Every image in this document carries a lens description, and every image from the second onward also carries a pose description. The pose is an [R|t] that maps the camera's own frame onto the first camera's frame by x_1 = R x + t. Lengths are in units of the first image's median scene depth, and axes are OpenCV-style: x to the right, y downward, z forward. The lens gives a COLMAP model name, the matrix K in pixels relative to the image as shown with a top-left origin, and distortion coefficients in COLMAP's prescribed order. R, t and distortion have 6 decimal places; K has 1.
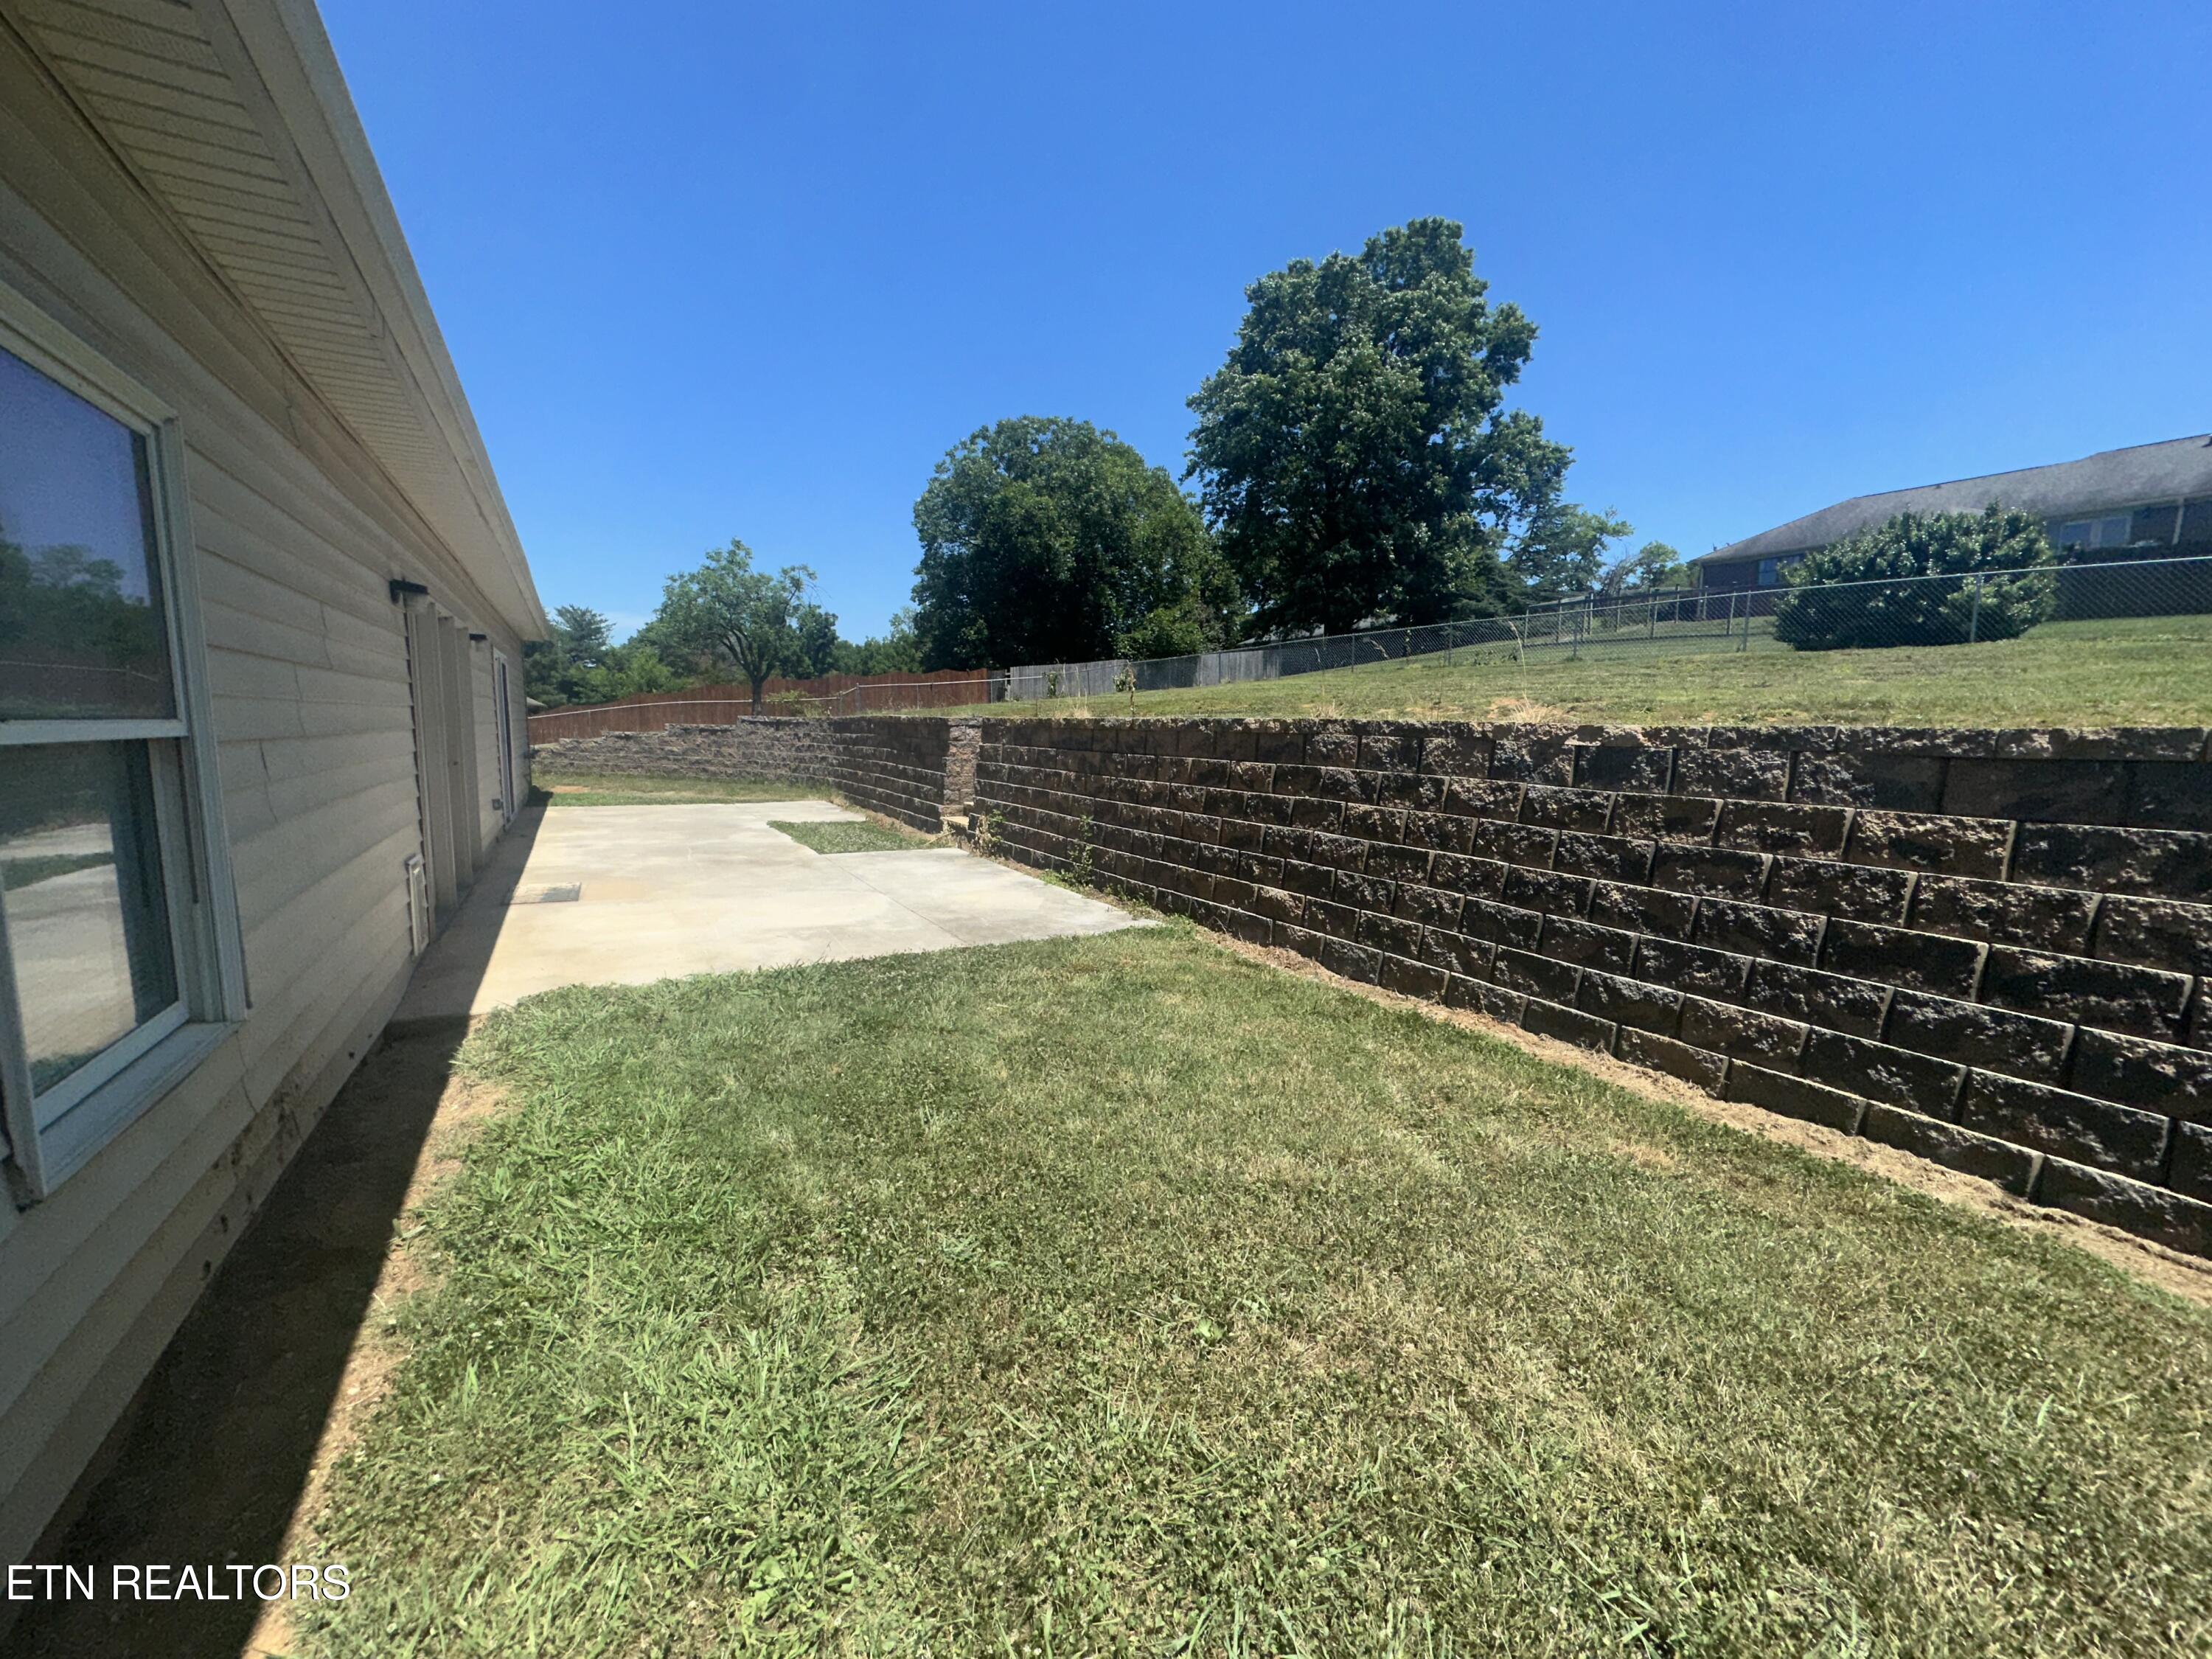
lens RADIAL K [[883.9, 0, 1106.0], [0, 883.9, 829.5], [0, 0, 1]] dist [-0.002812, -0.000225]
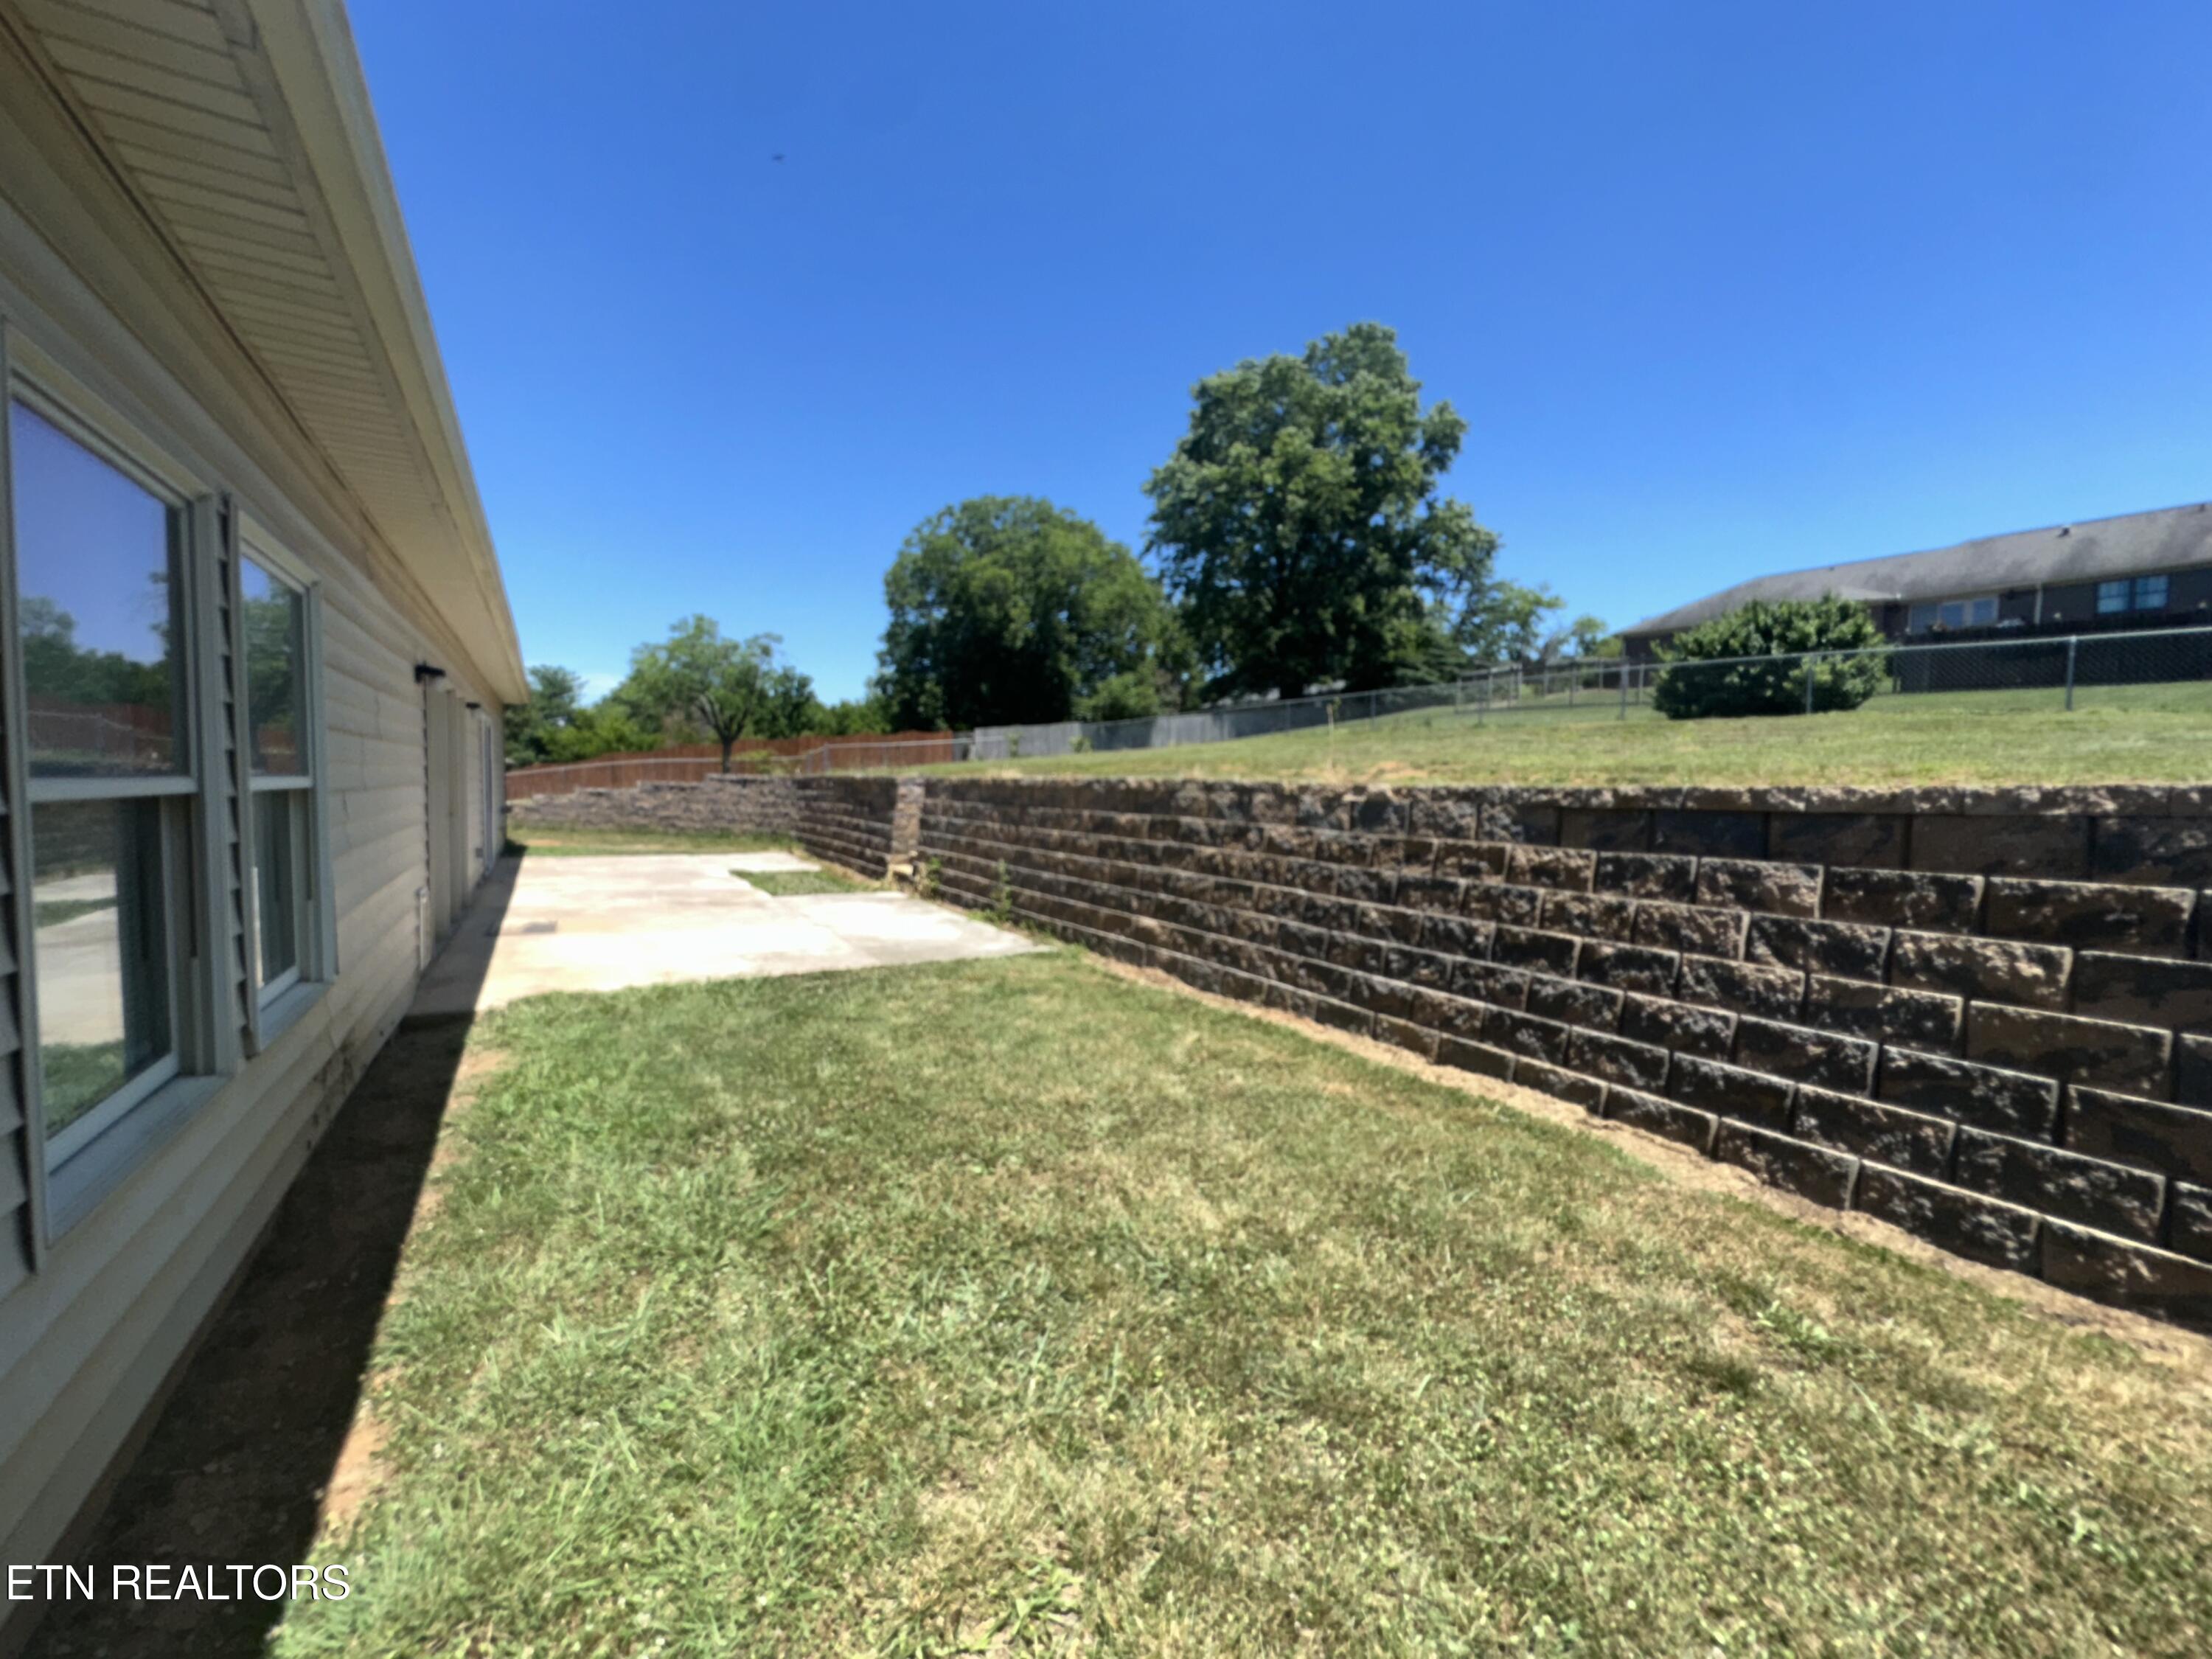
lens RADIAL K [[870.9, 0, 1106.0], [0, 870.9, 829.5], [0, 0, 1]] dist [0.001122, -0.000098]
pose [[0.999432, 0.001581, 0.033654, 0.101485], [0.000634, 0.997839, -0.065707, 0.024947], [-0.033685, 0.065691, 0.997271, -0.204275]]
